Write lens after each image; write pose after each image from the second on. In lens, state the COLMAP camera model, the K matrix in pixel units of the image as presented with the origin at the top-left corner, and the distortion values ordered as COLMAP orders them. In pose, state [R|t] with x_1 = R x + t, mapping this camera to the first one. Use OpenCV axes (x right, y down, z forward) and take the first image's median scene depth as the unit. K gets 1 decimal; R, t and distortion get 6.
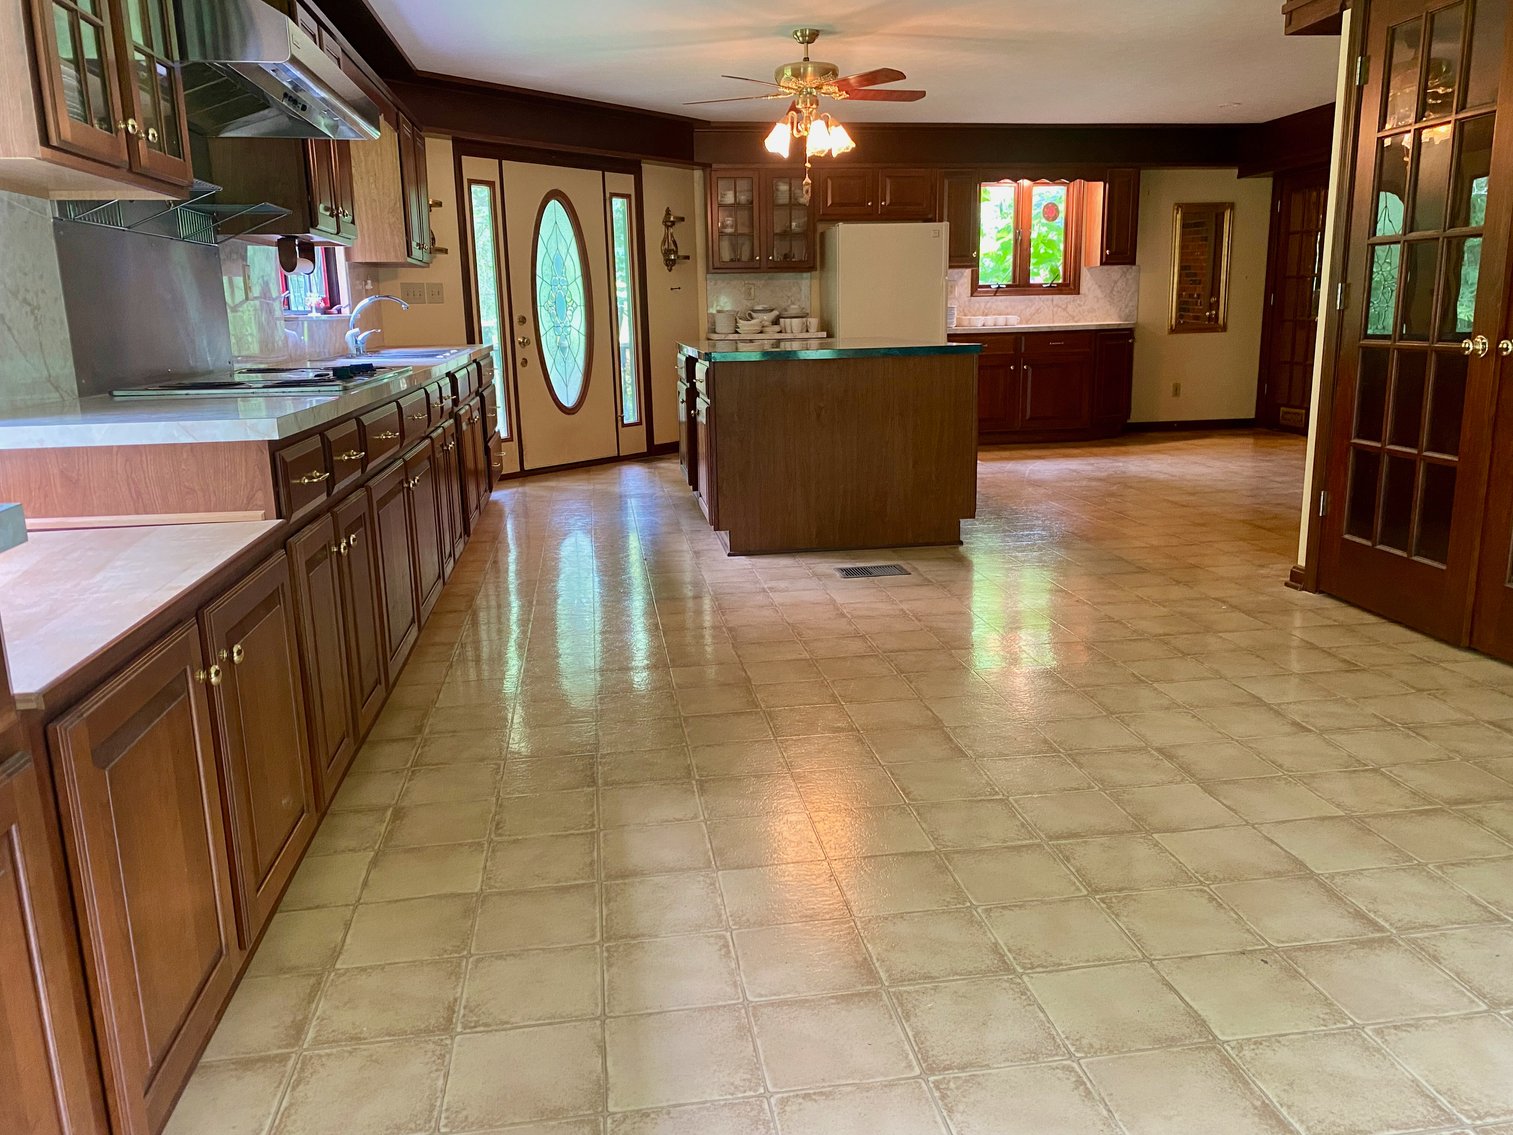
lens RADIAL K [[1137.9, 0, 756.5], [0, 1137.9, 567.5], [0, 0, 1]] dist [0.002345, 0.005488]
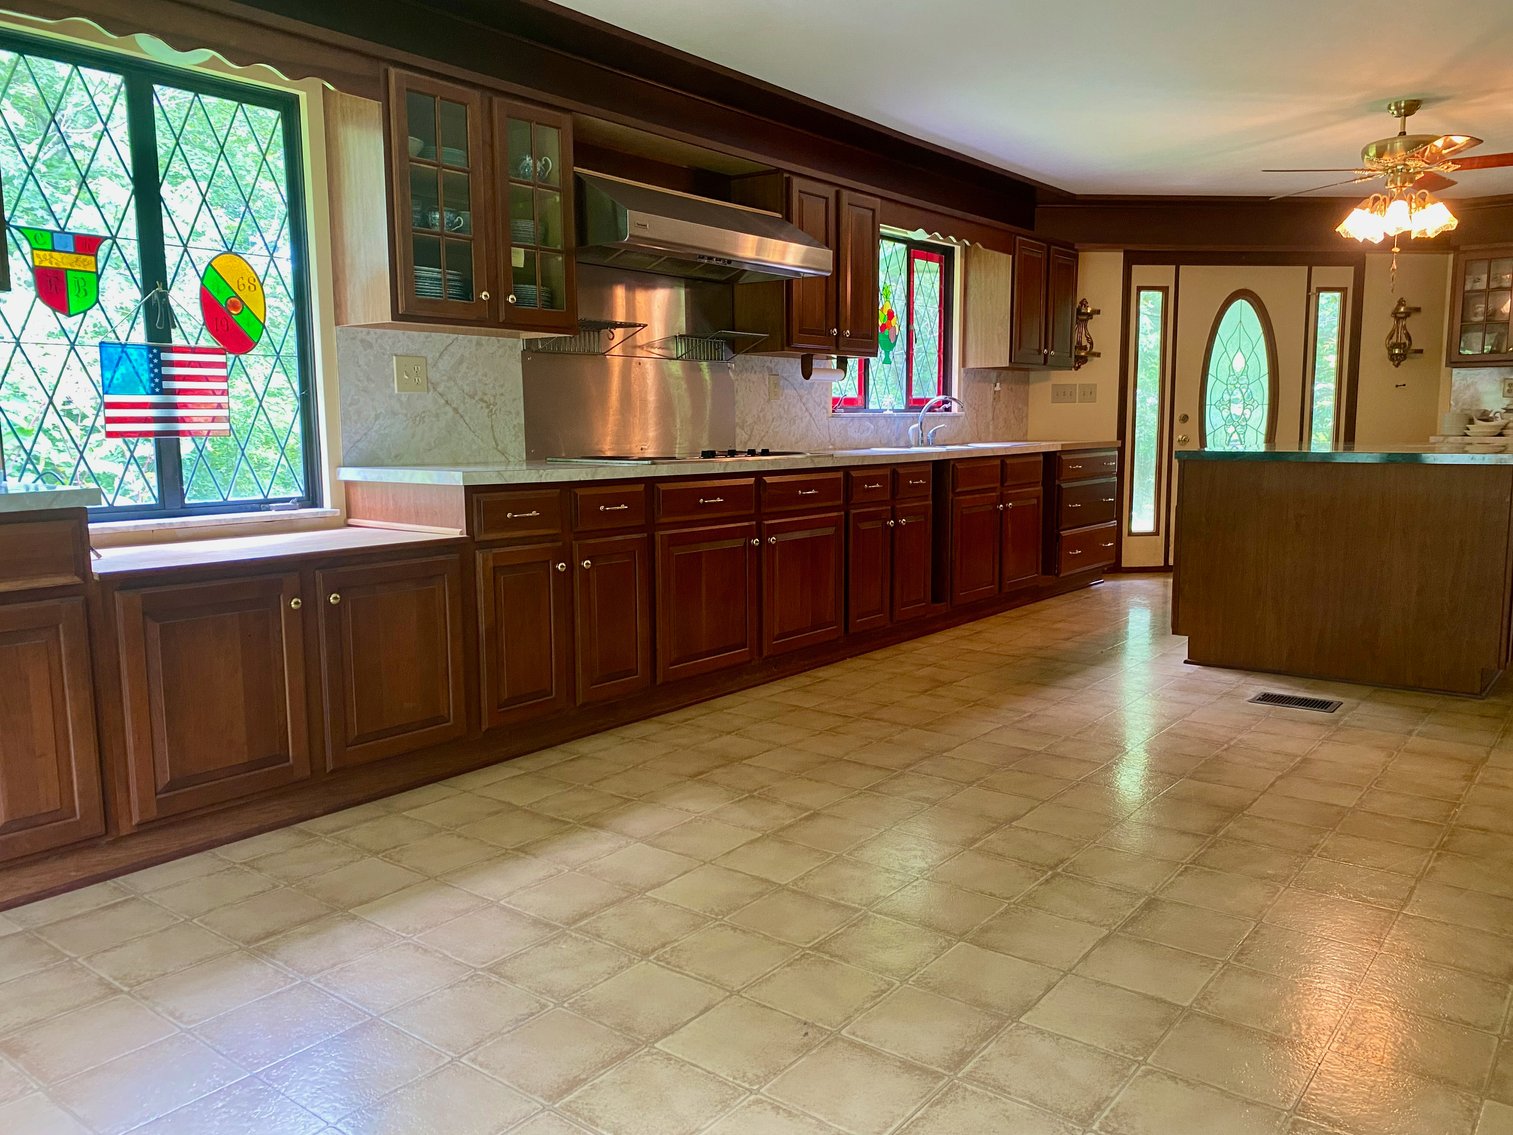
lens RADIAL K [[1144.3, 0, 763.2], [0, 1144.3, 549.9], [0, 0, 1]] dist [0.015410, -0.003329]
pose [[0.691920, 0.093506, -0.715893, 0.756247], [-0.165084, 0.985798, -0.030797, -0.029754], [0.702847, 0.139492, 0.697530, 0.133041]]
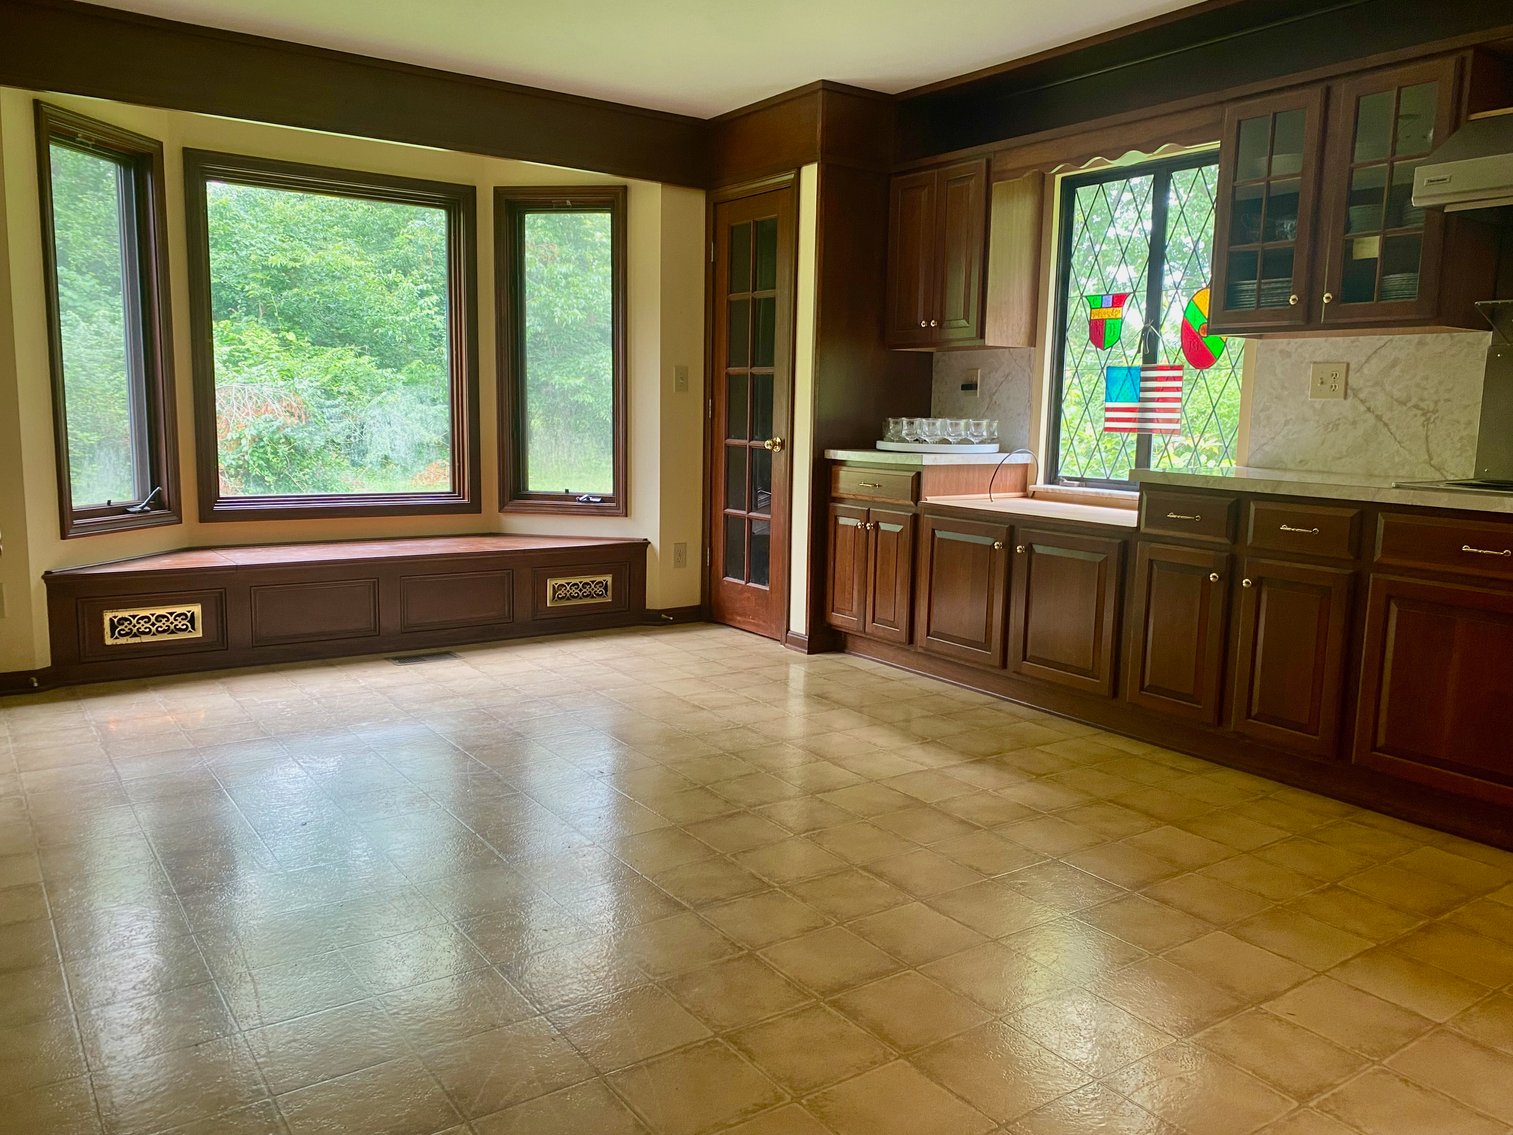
lens RADIAL K [[1144.3, 0, 763.2], [0, 1144.3, 549.9], [0, 0, 1]] dist [0.015410, -0.003329]
pose [[-0.890485, 0.056616, -0.451477, 0.683692], [-0.106780, 0.938518, 0.328303, -0.399751], [0.442307, 0.340557, -0.829690, 1.678173]]
